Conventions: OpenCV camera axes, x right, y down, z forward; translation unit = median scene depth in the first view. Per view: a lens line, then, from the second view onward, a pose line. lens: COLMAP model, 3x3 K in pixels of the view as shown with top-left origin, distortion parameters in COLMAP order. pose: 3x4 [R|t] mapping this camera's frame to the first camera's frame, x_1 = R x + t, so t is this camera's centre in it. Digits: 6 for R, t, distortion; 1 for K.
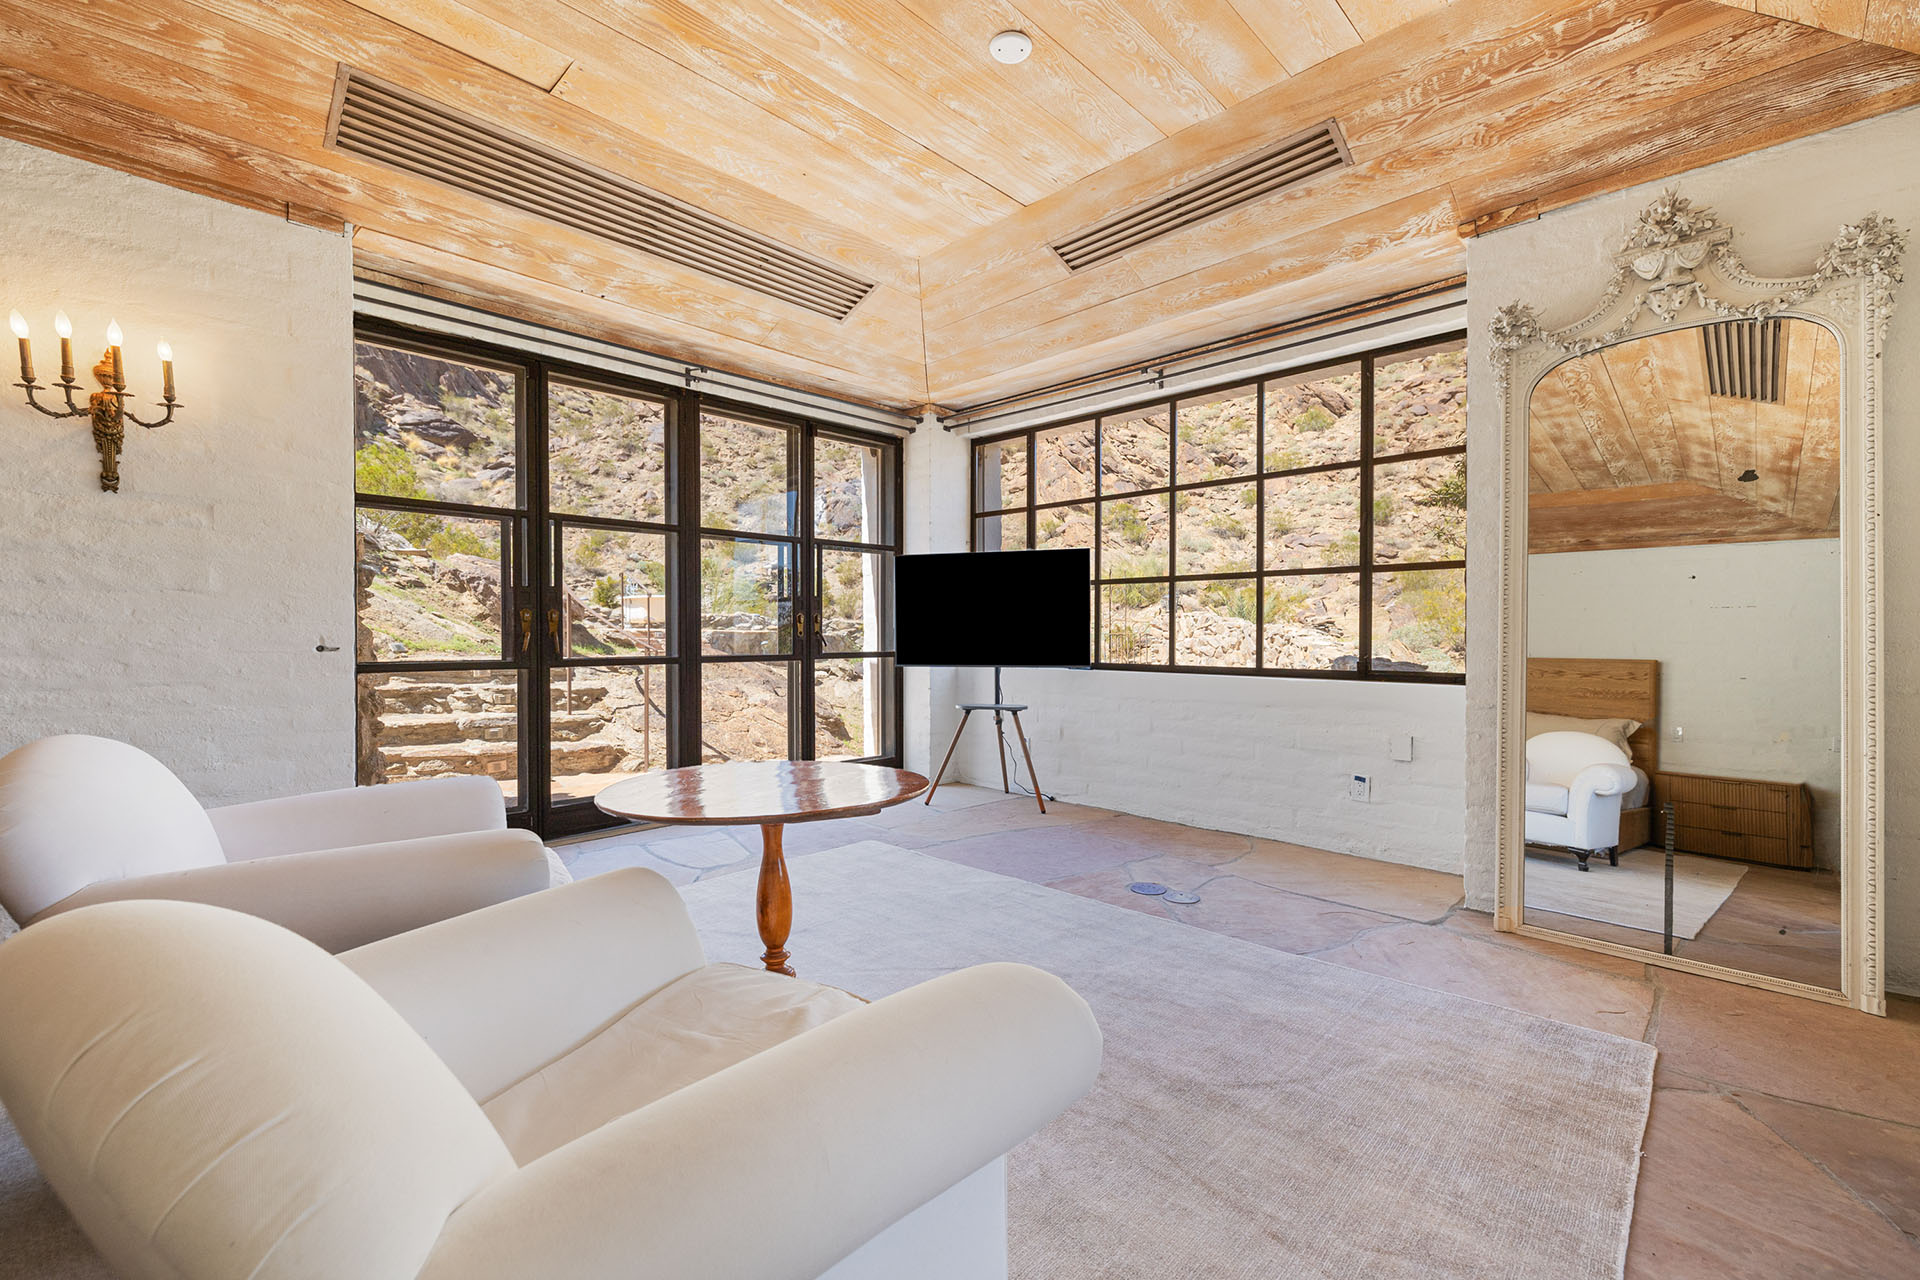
lens RADIAL K [[820.4, 0, 961.5], [0, 820.4, 643.8], [0, 0, 1]] dist [0.000508, 0.000546]
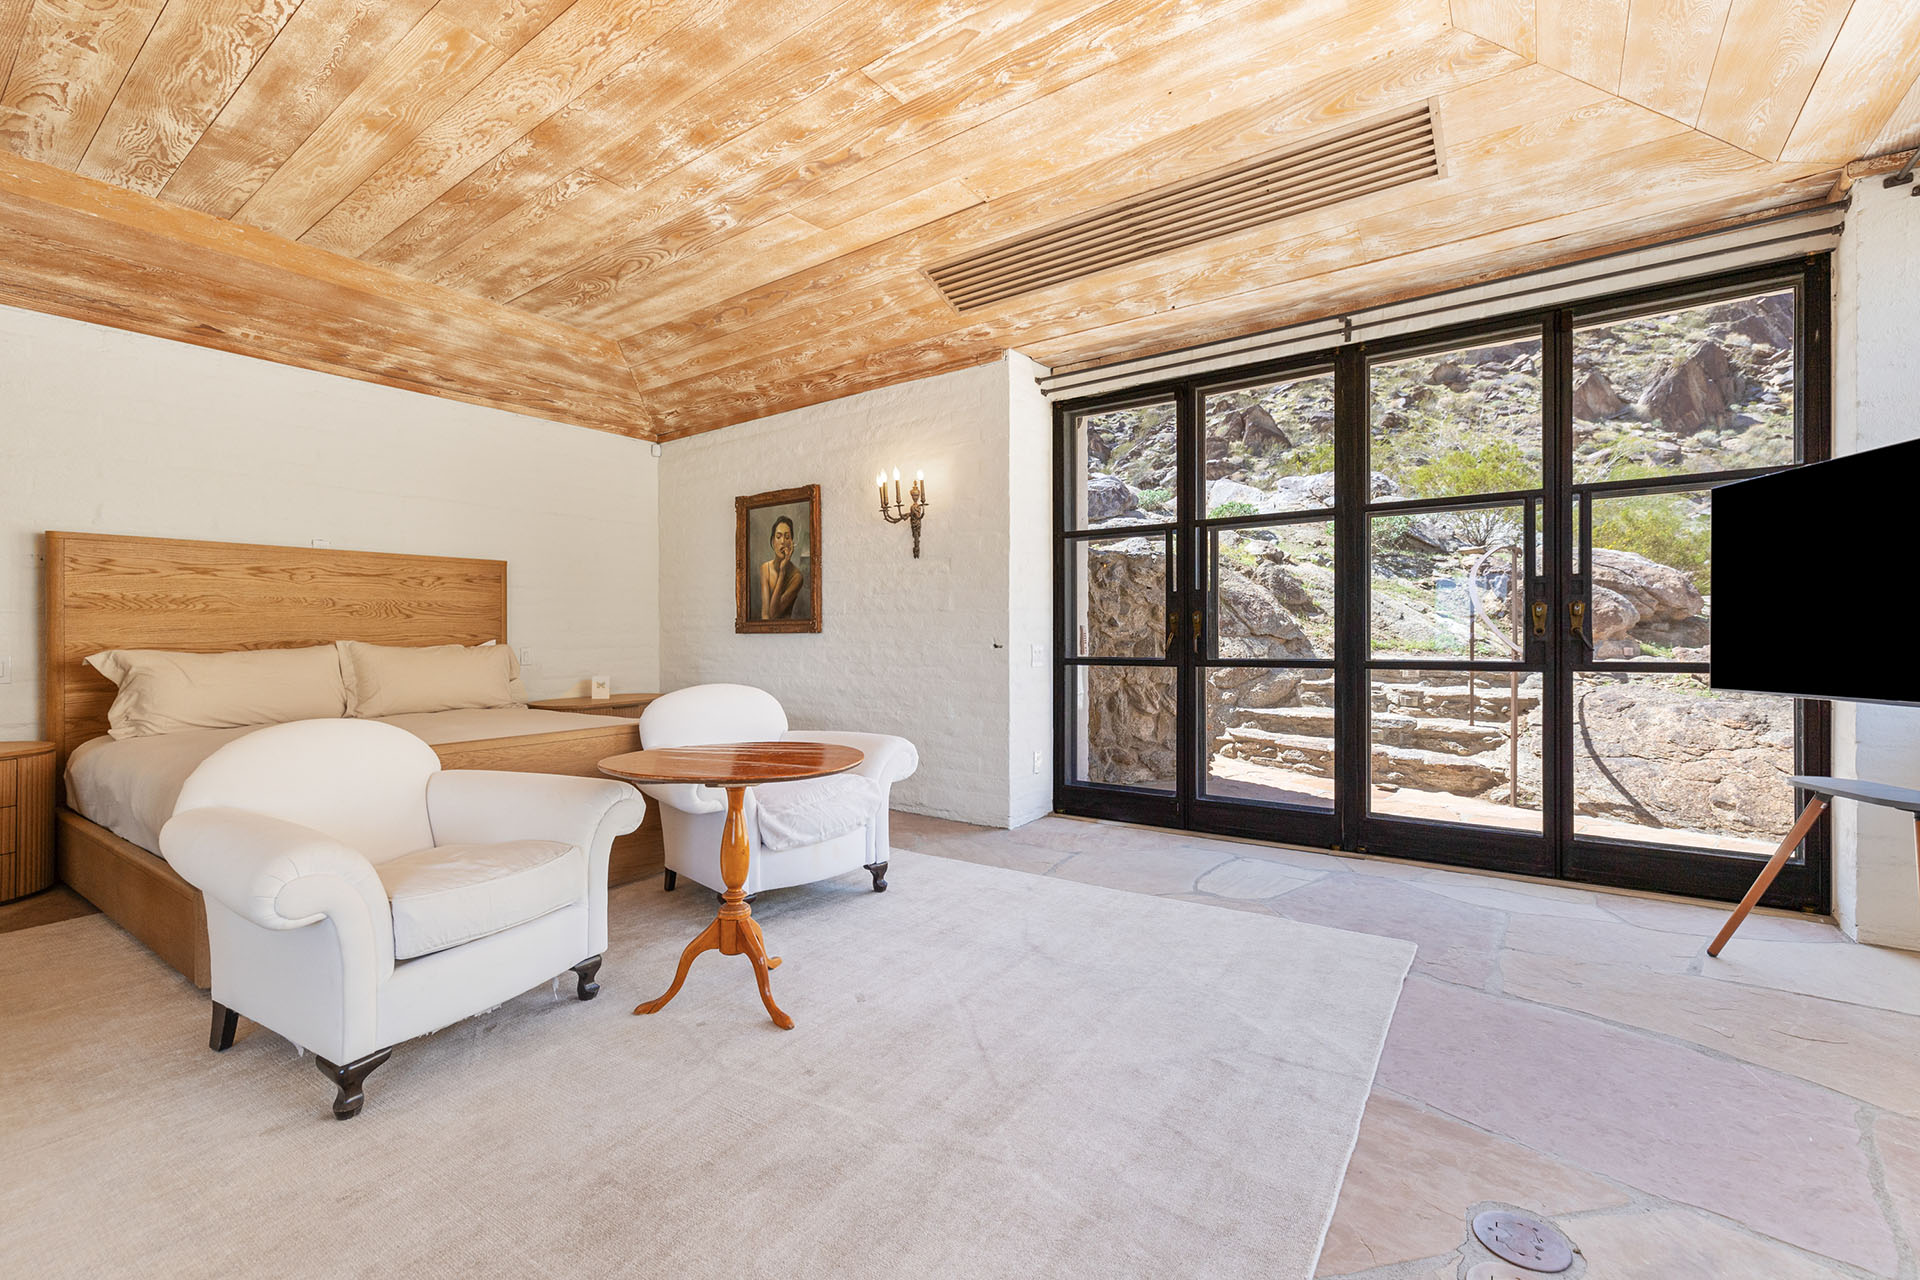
lens RADIAL K [[820.4, 0, 959.9], [0, 820.4, 633.7], [0, 0, 1]] dist [0.000508, 0.000546]
pose [[0.146837, -0.003814, -0.989153, 0.501818], [-0.005697, 0.999973, -0.004702, -0.006454], [0.989144, 0.006326, 0.146811, 0.543277]]
